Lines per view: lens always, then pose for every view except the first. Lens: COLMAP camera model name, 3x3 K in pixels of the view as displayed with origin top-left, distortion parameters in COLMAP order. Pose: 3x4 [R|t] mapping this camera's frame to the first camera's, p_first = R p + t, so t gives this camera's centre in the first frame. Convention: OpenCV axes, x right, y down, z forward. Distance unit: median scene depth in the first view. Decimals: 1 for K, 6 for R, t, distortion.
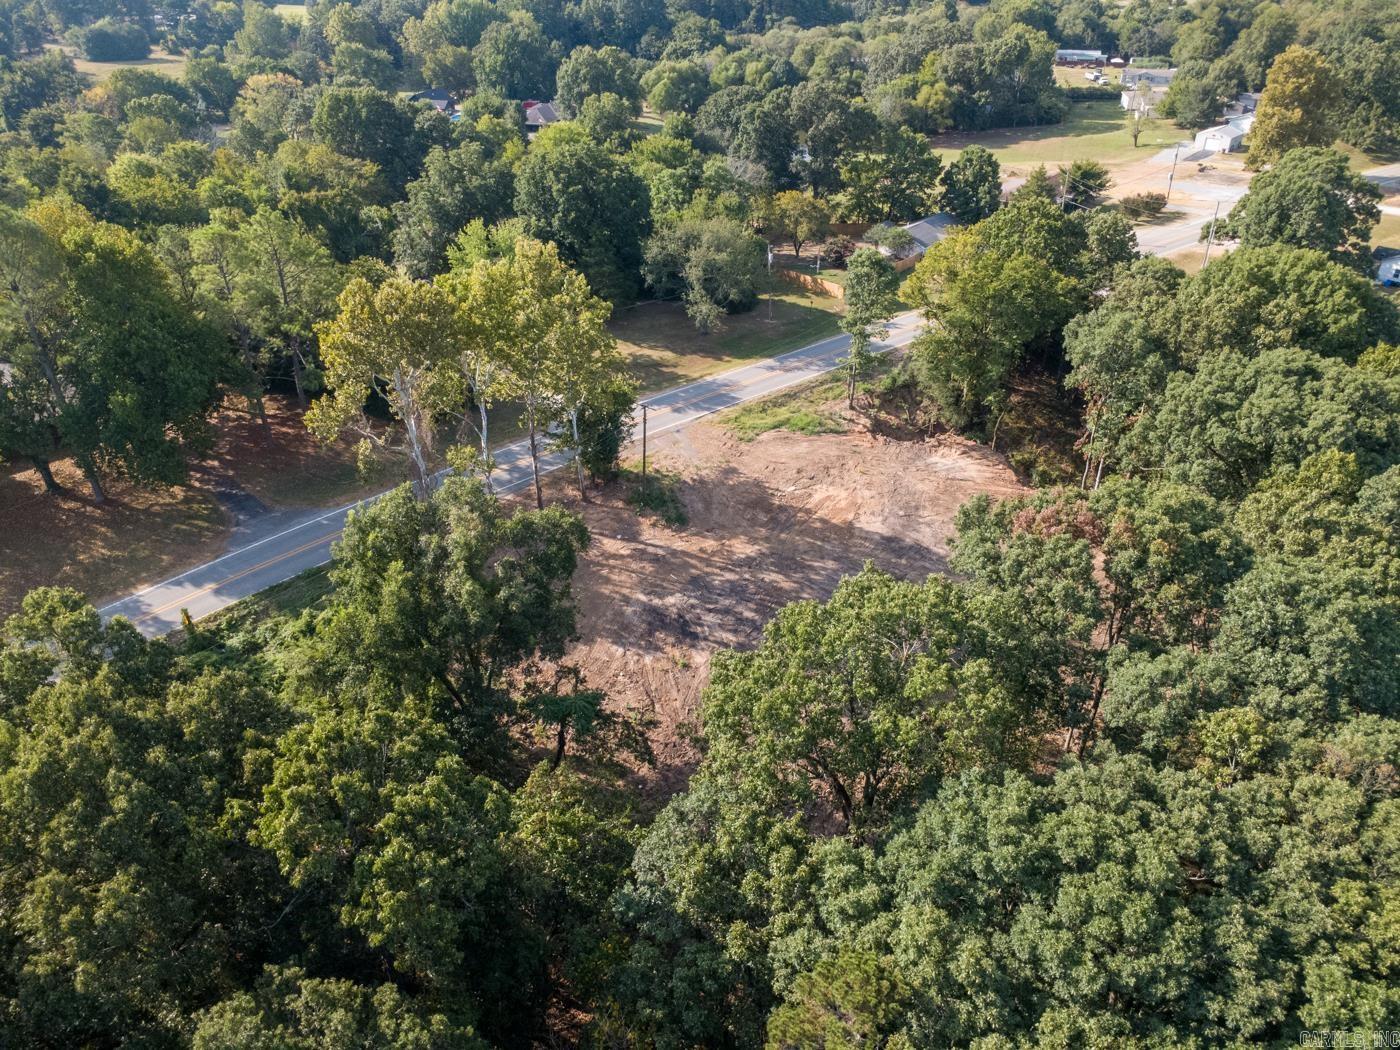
lens RADIAL K [[983.6, 0, 692.6], [0, 983.6, 523.4], [0, 0, 1]] dist [0.004471, 0.002509]
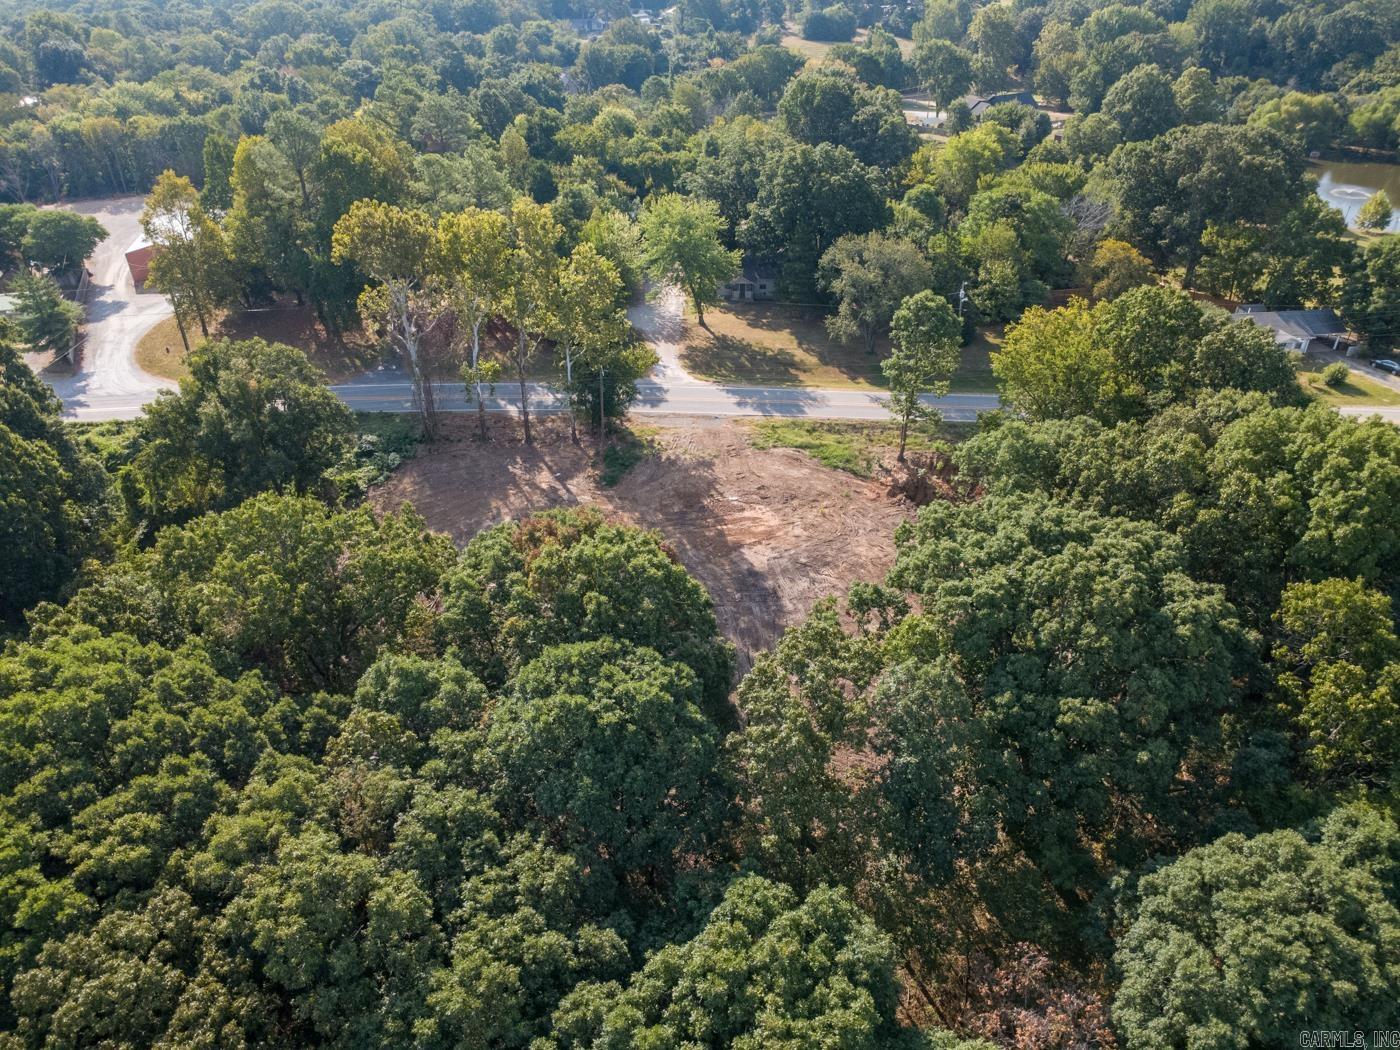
lens RADIAL K [[983.6, 0, 705.2], [0, 983.6, 530.0], [0, 0, 1]] dist [0.004471, 0.002509]
pose [[0.739181, 0.367082, -0.564679, 0.677899], [-0.362698, 0.923417, 0.125505, -0.124589], [0.567505, 0.112037, 0.815712, 0.169202]]
